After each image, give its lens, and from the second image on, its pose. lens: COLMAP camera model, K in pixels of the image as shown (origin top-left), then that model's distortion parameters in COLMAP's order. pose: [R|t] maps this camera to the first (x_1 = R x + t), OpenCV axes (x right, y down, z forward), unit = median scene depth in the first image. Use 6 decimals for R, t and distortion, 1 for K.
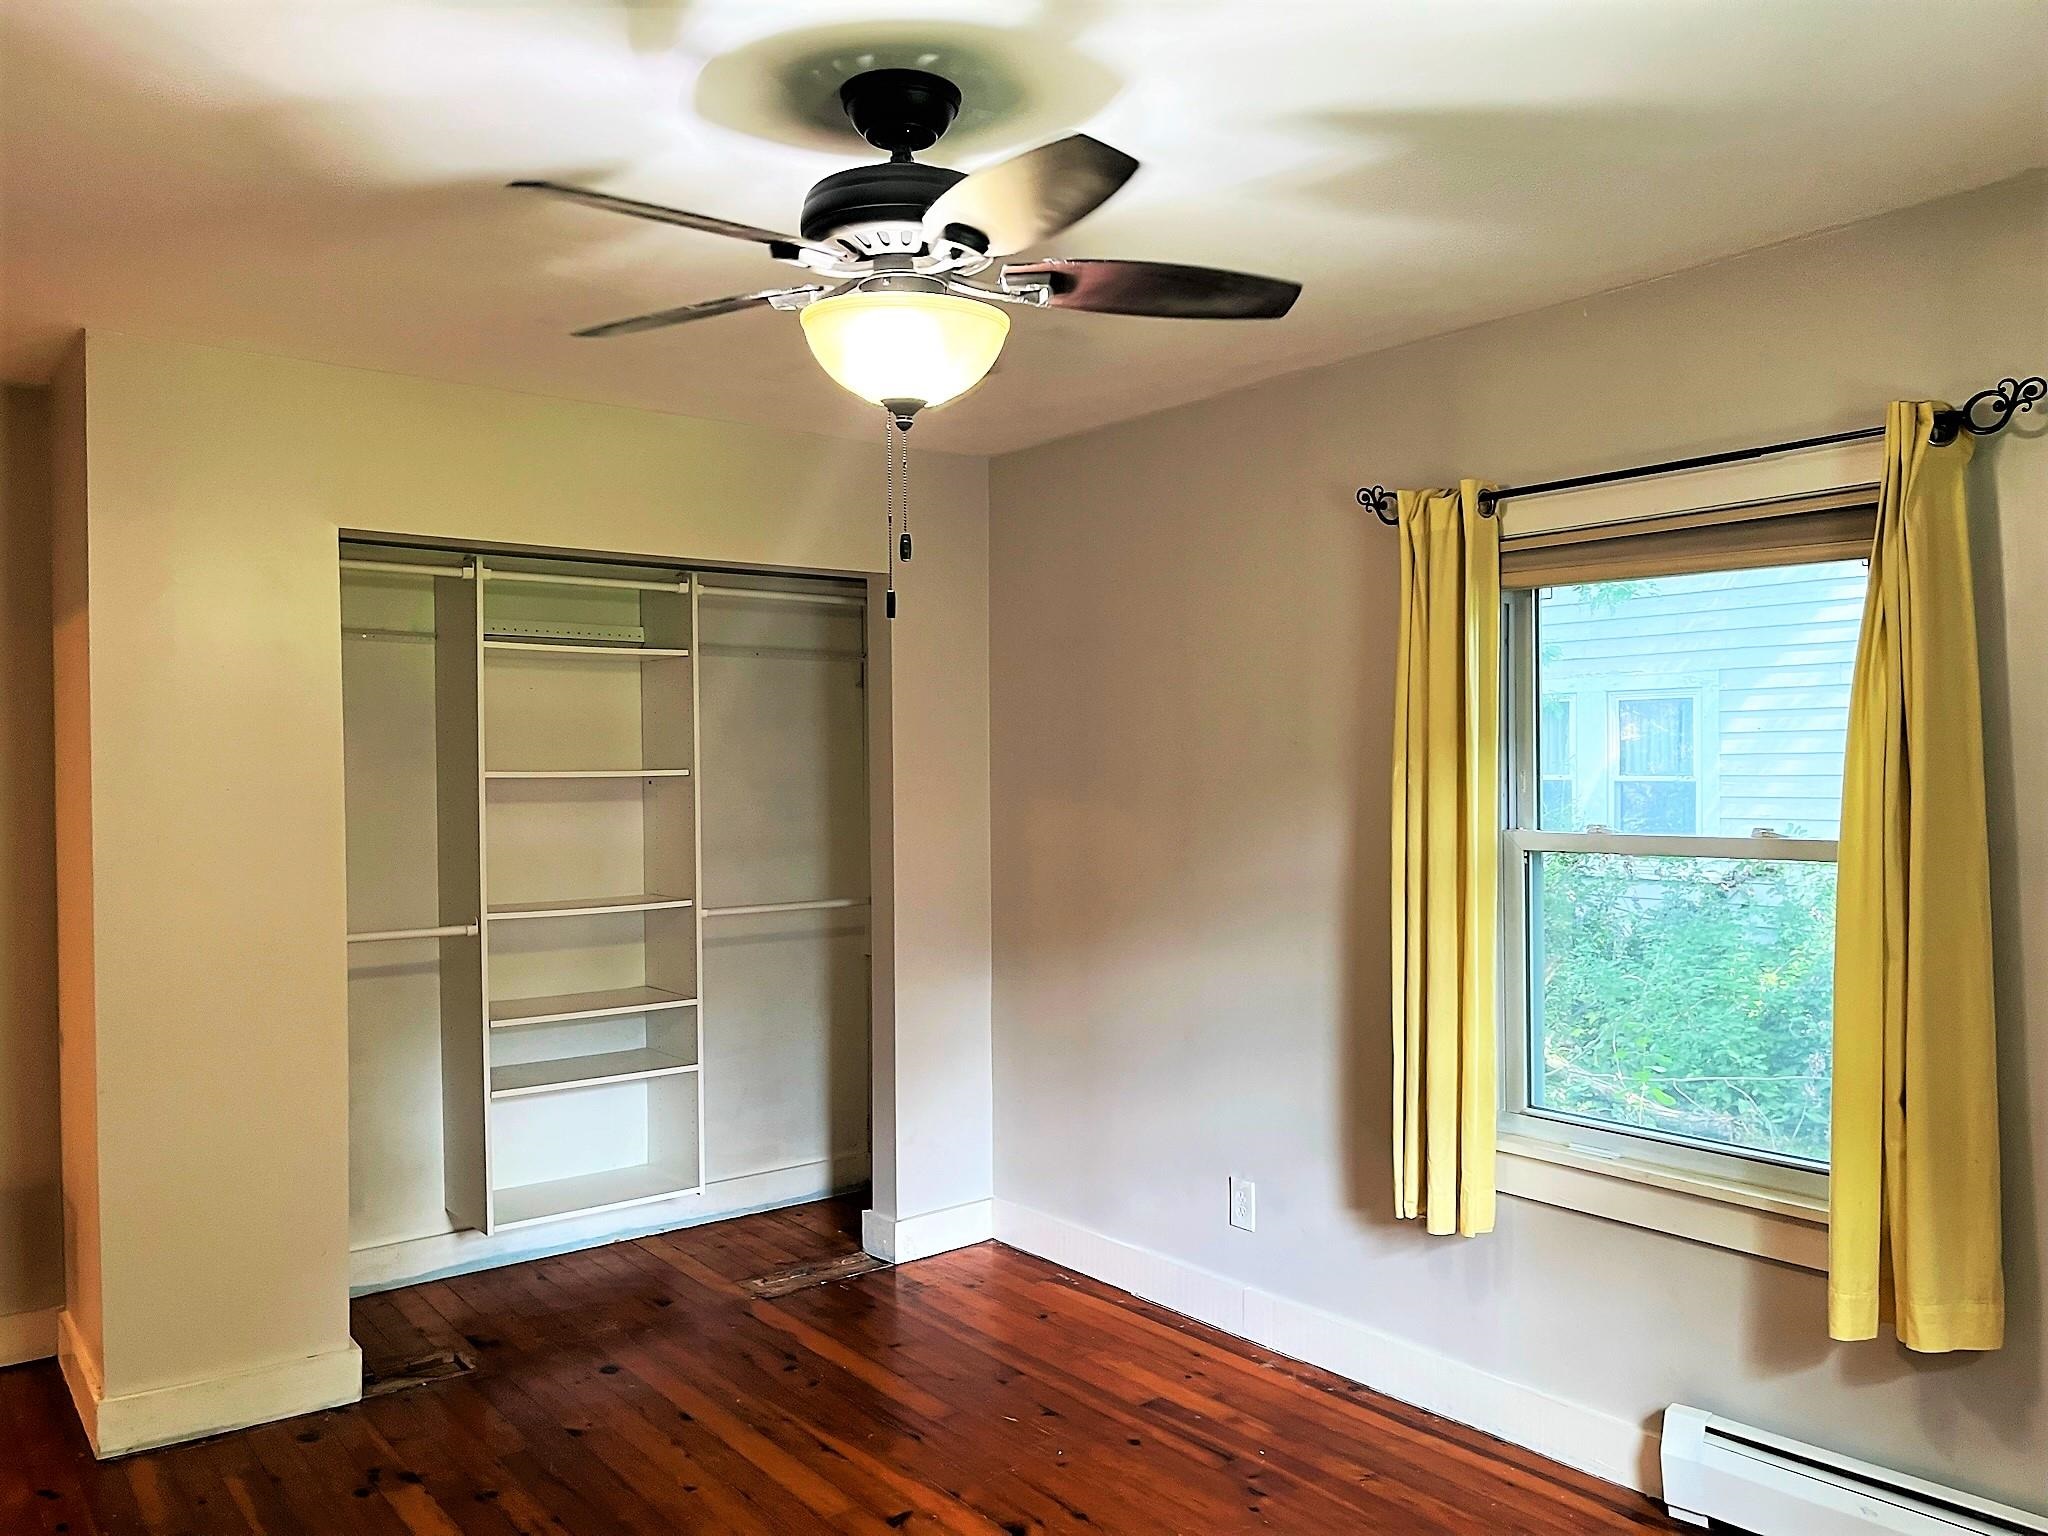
lens RADIAL K [[1546.9, 0, 1025.6], [0, 1546.9, 782.7], [0, 0, 1]] dist [0.000743, 0.001548]
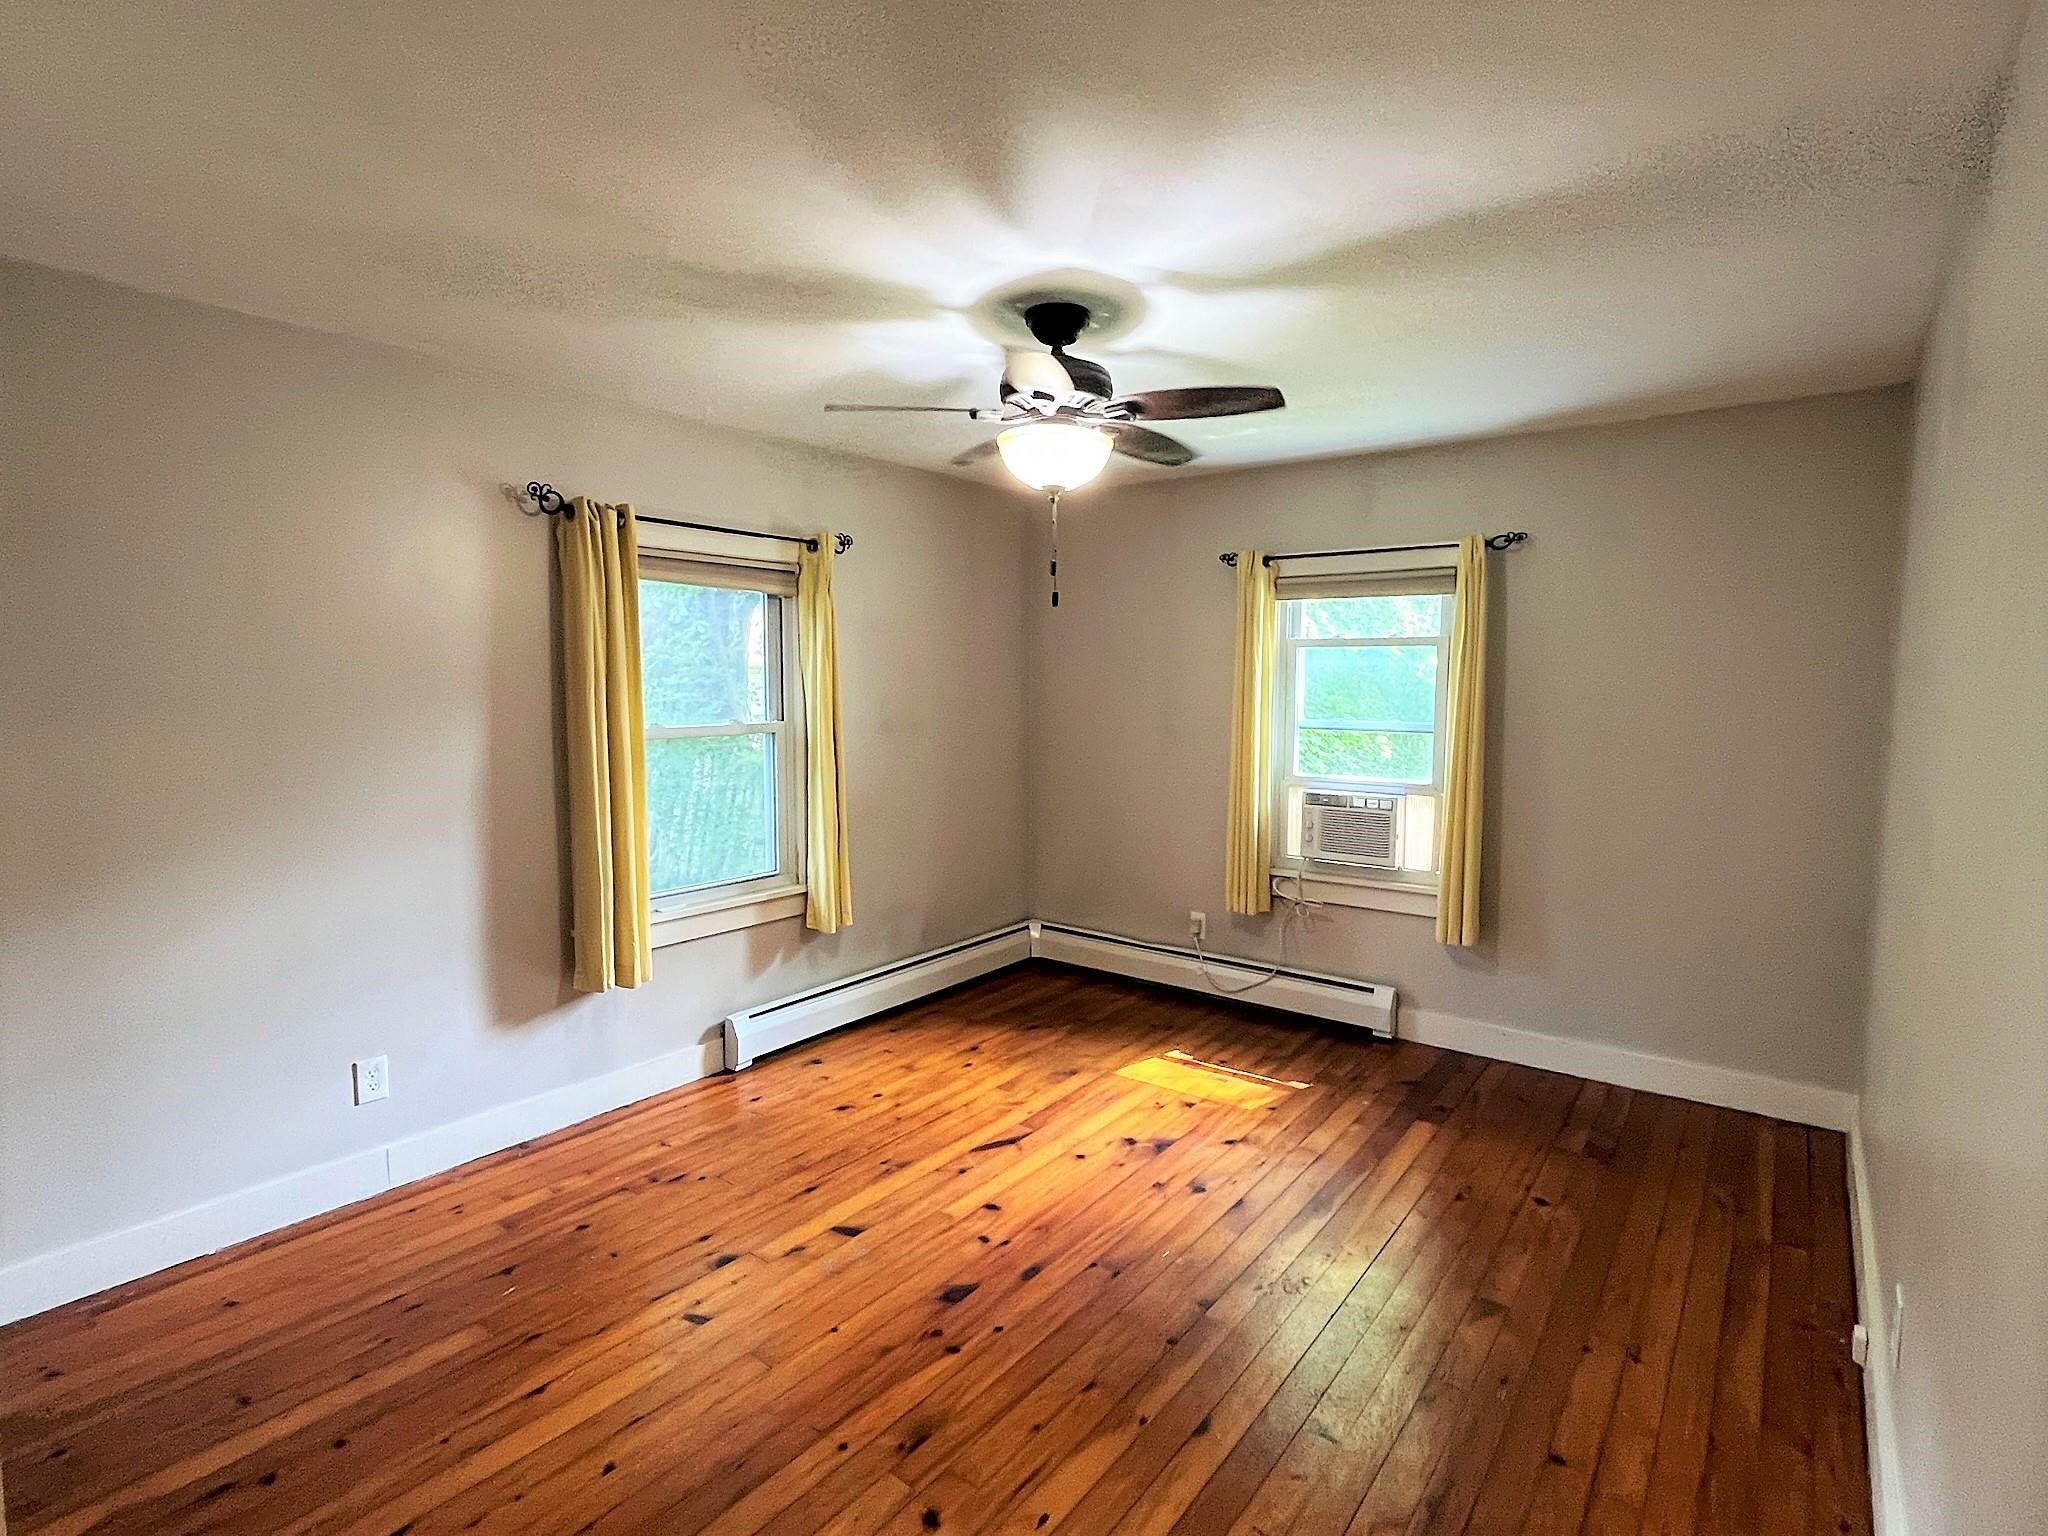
lens RADIAL K [[1007.2, 0, 1015.9], [0, 1007.2, 764.4], [0, 0, 1]] dist [-0.002528, -0.000484]
pose [[-0.231093, -0.079009, 0.969718, -0.768861], [0.009407, 0.996469, 0.083430, -0.014938], [-0.972886, 0.028402, -0.229533, 0.824177]]
